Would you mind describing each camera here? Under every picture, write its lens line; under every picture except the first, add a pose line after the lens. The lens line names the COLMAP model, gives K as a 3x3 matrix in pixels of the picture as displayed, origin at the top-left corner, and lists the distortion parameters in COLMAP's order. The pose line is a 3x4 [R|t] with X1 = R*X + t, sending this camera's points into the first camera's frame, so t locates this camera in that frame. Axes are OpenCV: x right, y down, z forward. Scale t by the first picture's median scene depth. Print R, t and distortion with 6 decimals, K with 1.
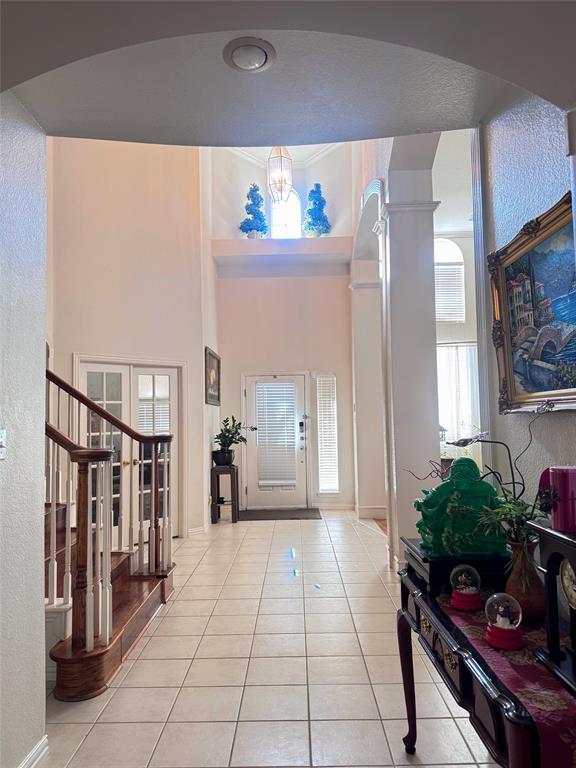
lens RADIAL K [[530.2, 0, 293.4], [0, 530.2, 382.6], [0, 0, 1]] dist [0.070126, -0.092507]
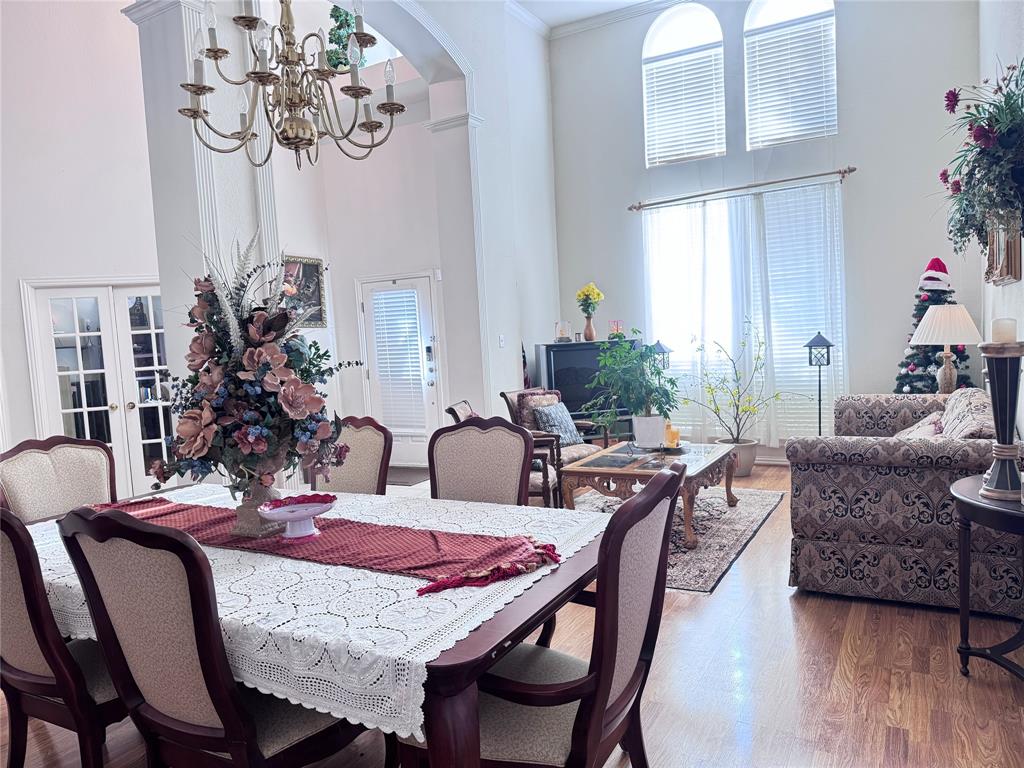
lens RADIAL K [[707.0, 0, 517.2], [0, 707.0, 383.8], [0, 0, 1]] dist [0.070126, -0.092507]
pose [[0.873457, 0.007212, -0.486847, 0.563501], [0.068227, 0.988212, 0.137046, 0.004418], [0.482097, -0.152920, 0.862669, 0.257274]]
